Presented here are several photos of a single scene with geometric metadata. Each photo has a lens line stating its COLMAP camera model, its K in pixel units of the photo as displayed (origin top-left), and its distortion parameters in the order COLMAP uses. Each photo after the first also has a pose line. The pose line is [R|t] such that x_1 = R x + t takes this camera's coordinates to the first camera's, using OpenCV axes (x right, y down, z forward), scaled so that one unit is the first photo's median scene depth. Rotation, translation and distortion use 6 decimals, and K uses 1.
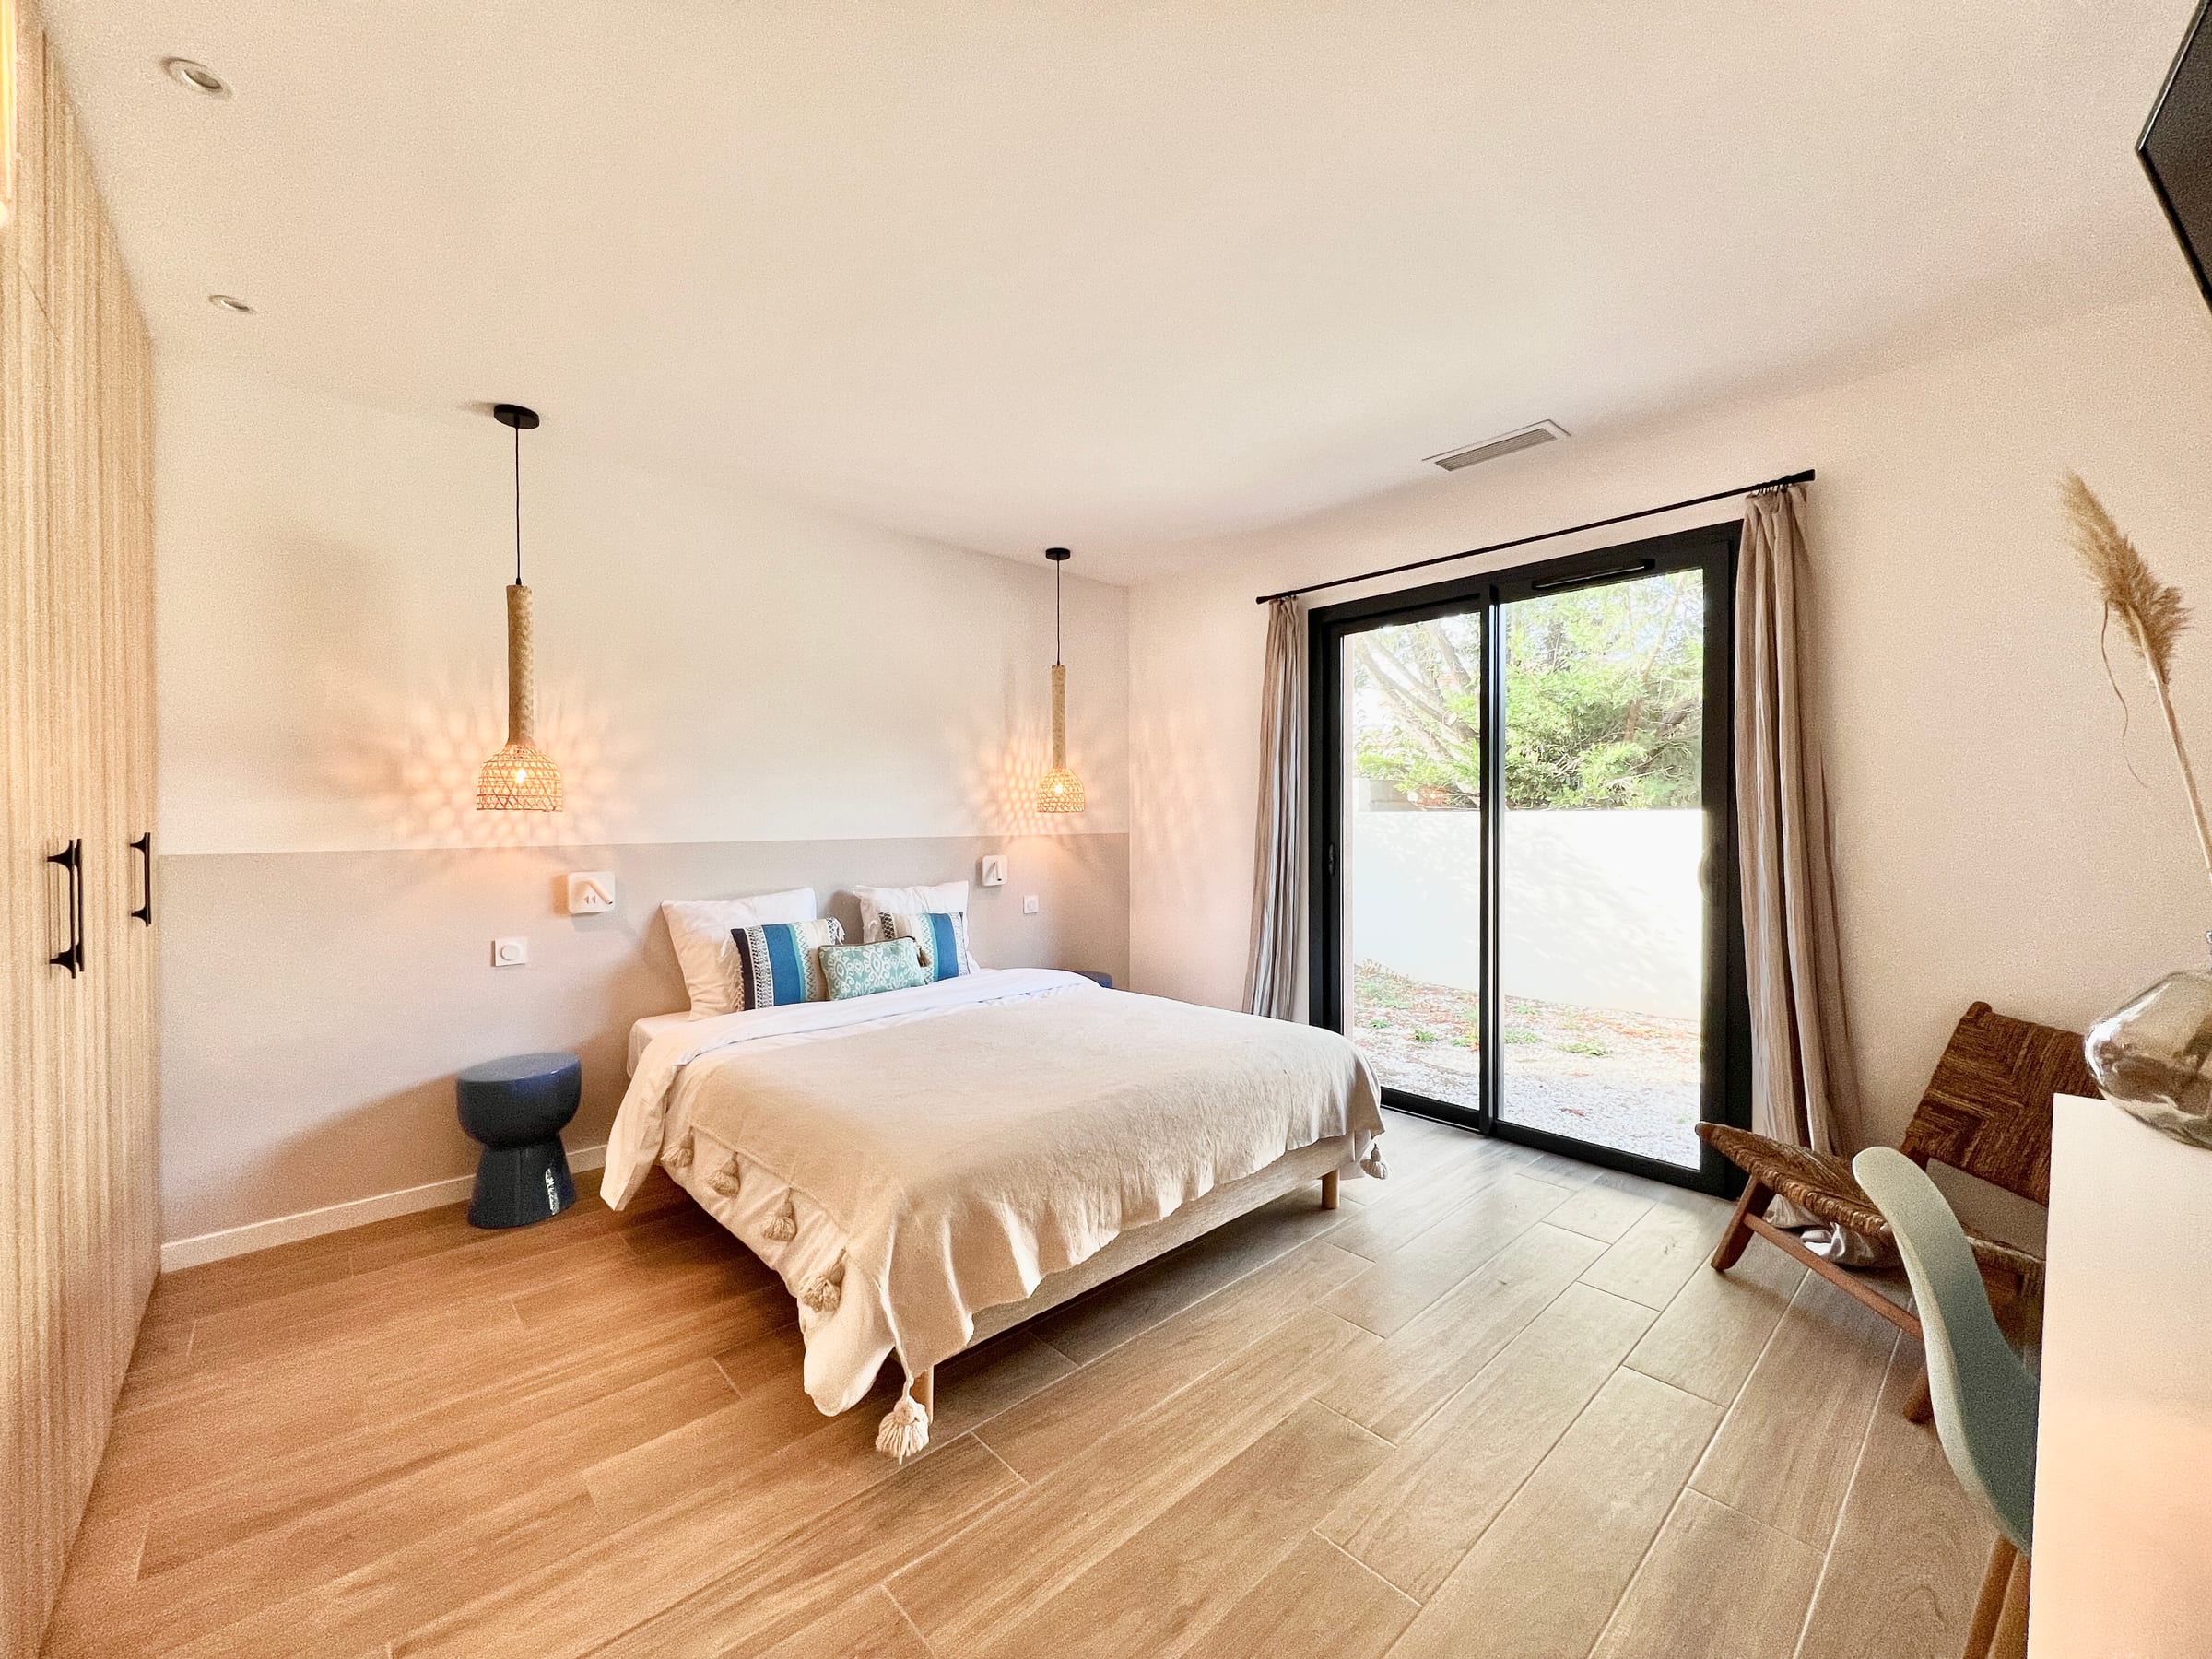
lens RADIAL K [[883.3, 0, 1106.0], [0, 883.3, 829.5], [0, 0, 1]] dist [-0.001678, -0.000169]
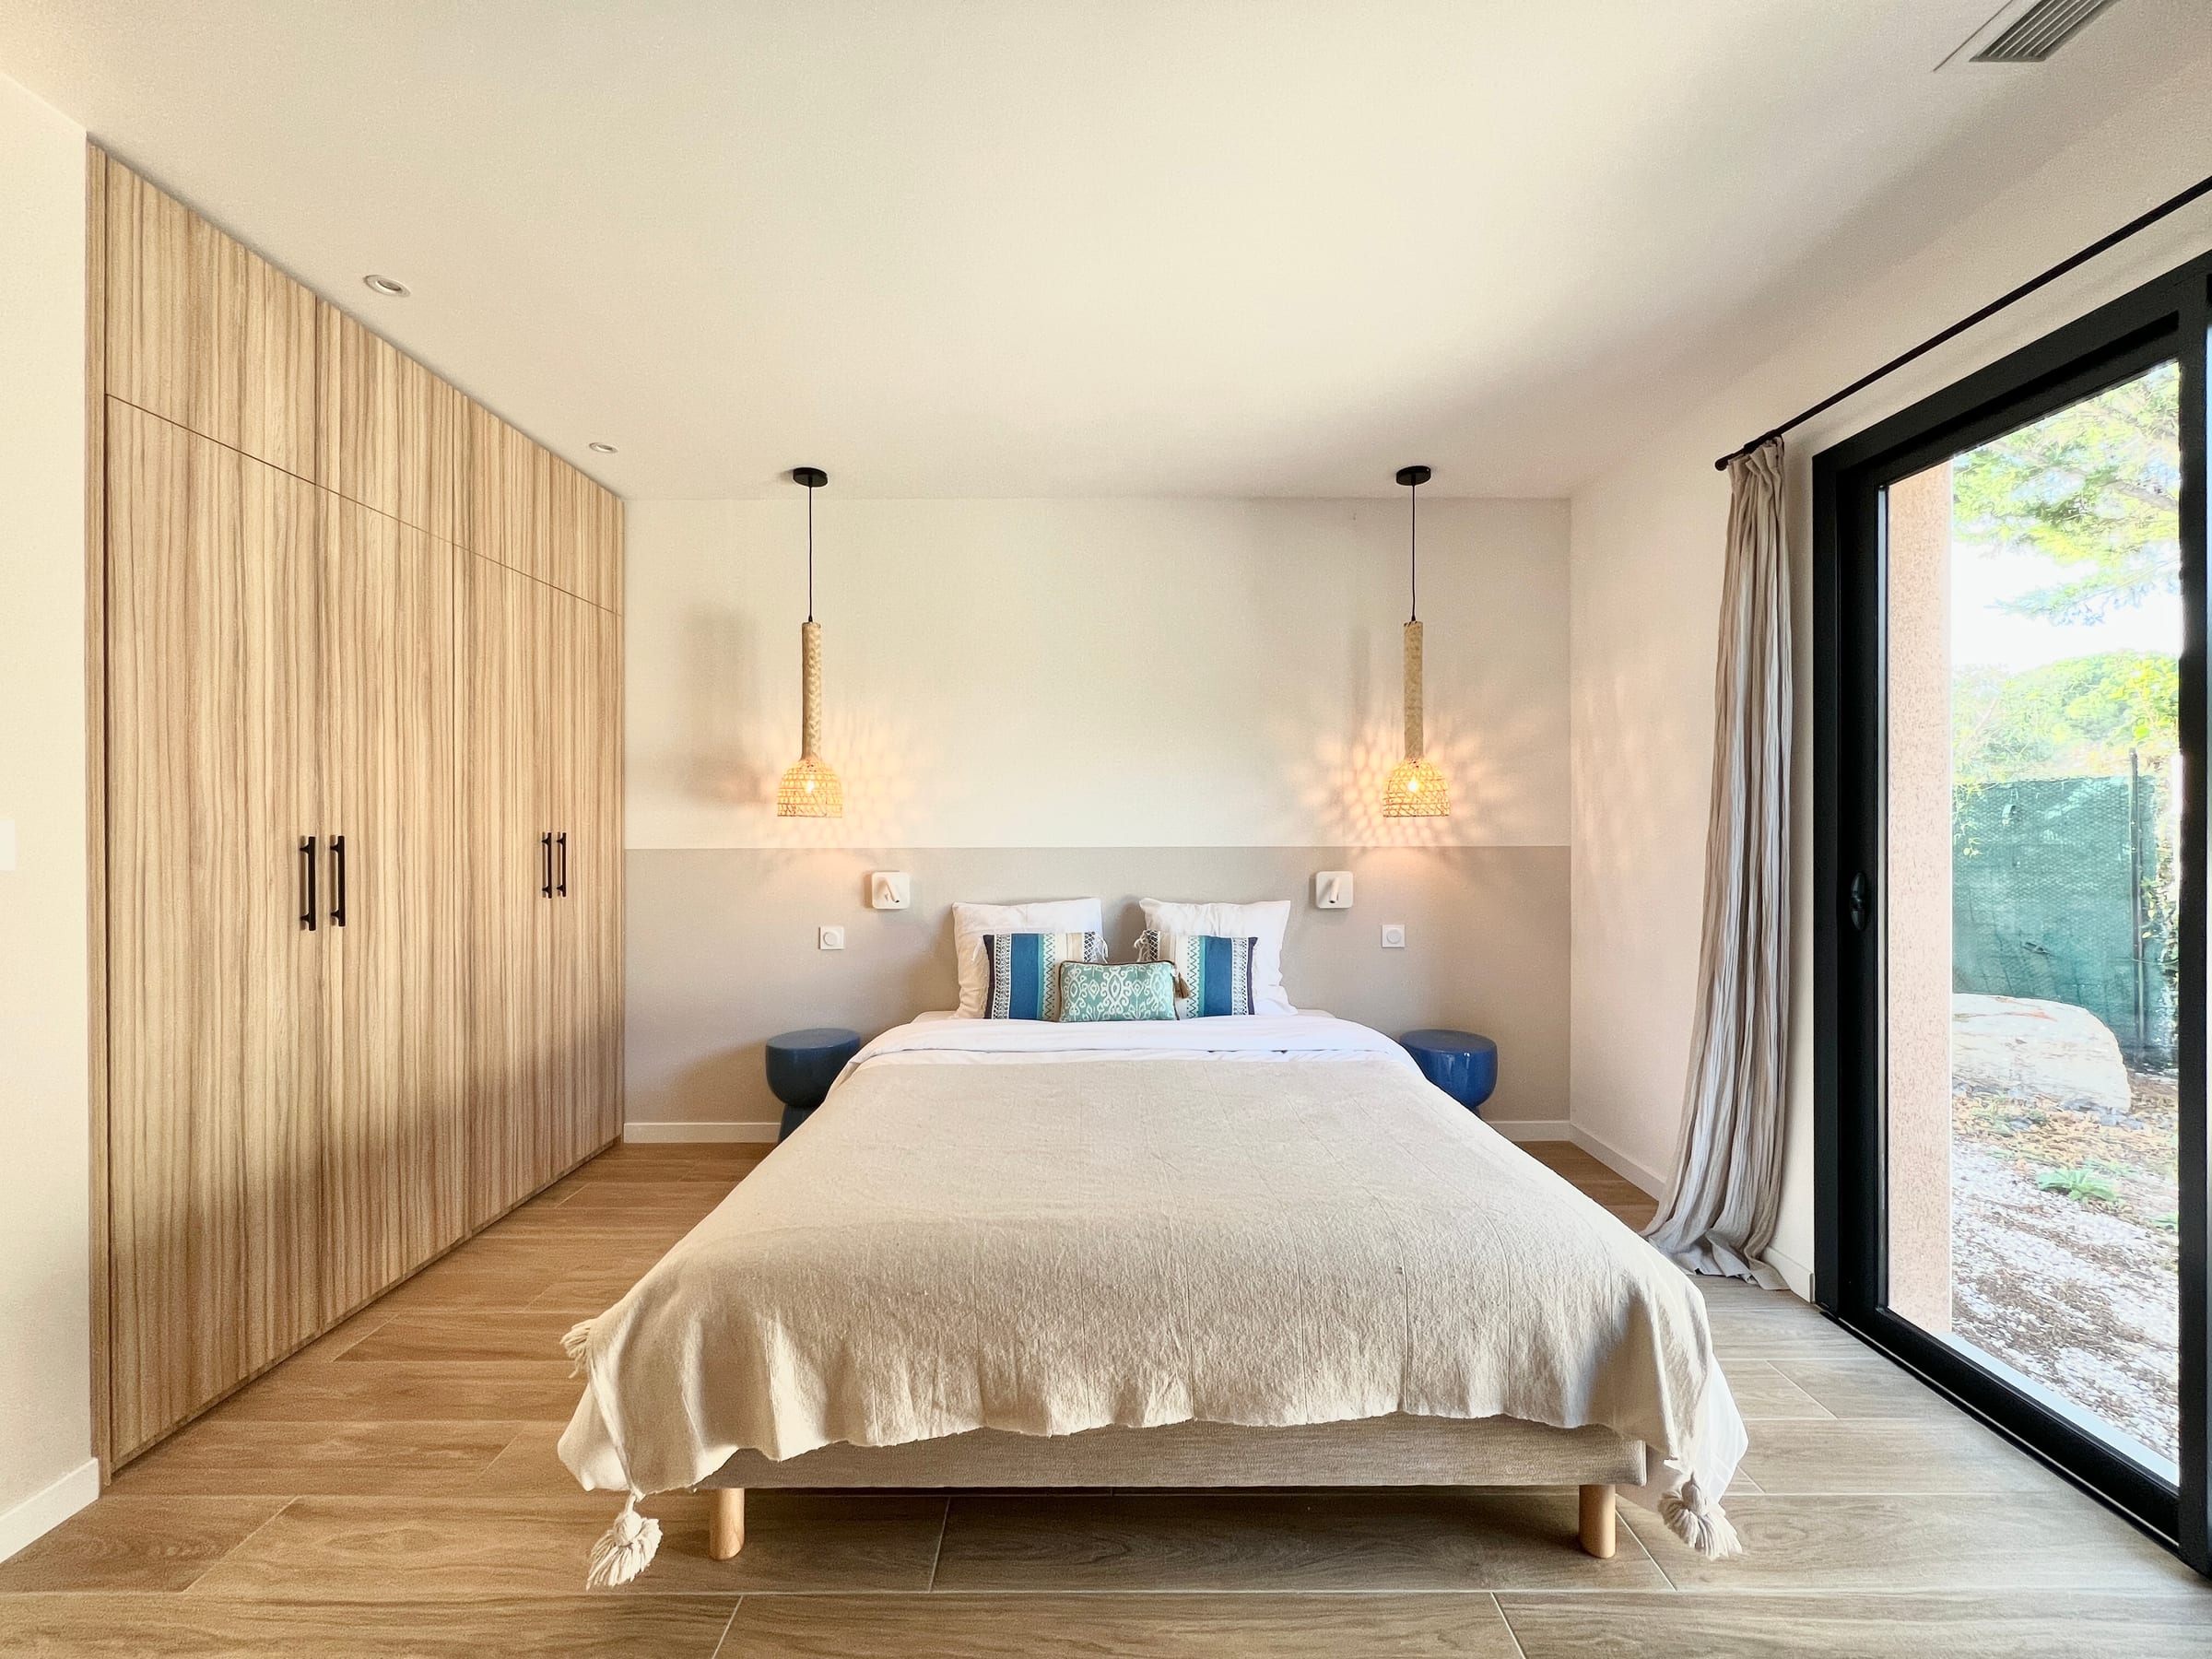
lens RADIAL K [[883.3, 0, 1106.0], [0, 883.3, 829.5], [0, 0, 1]] dist [-0.001678, -0.000169]
pose [[0.738087, 0.005695, -0.674681, 0.338006], [-0.011290, 0.999929, -0.003911, -0.003650], [0.674611, 0.010504, 0.738099, 0.343055]]
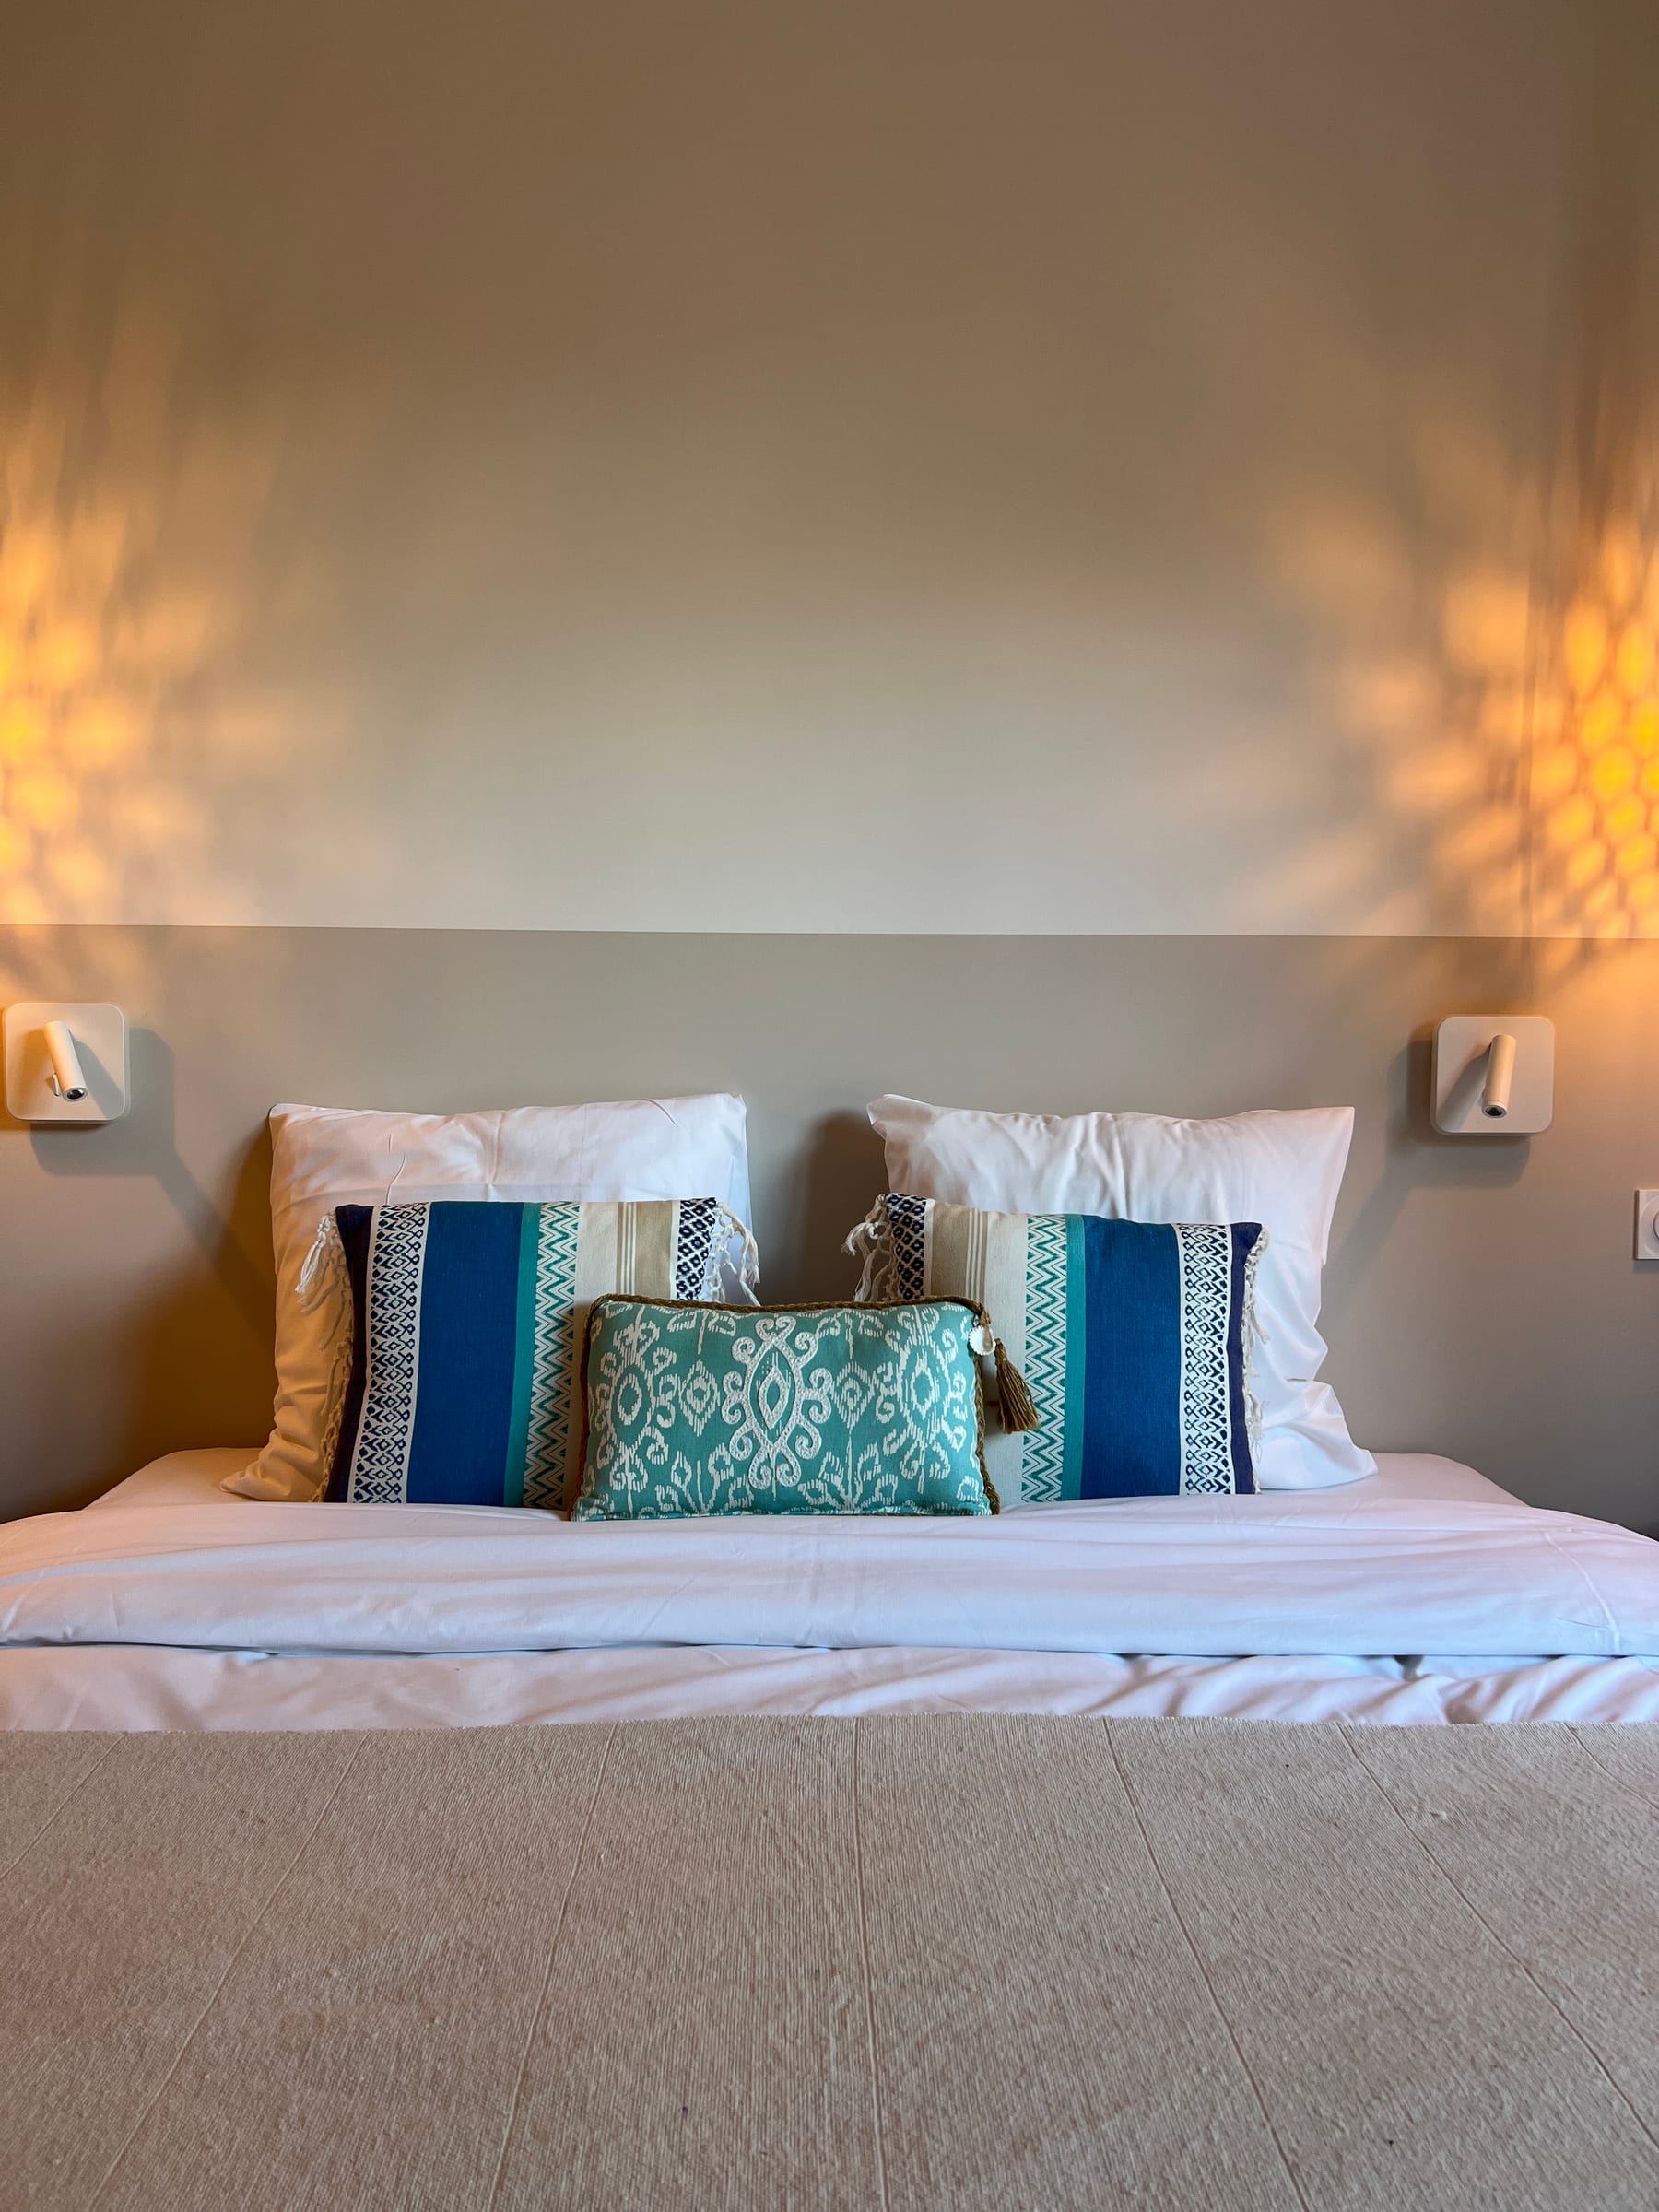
lens RADIAL K [[1683.1, 0, 829.5], [0, 1683.1, 1106.0], [0, 0, 1]] dist [0.052254, -0.072751]
pose [[0.742447, 0.047096, -0.668247, 0.071740], [-0.022841, 0.998725, 0.045010, 0.048521], [0.669515, -0.018154, 0.742577, 0.666243]]
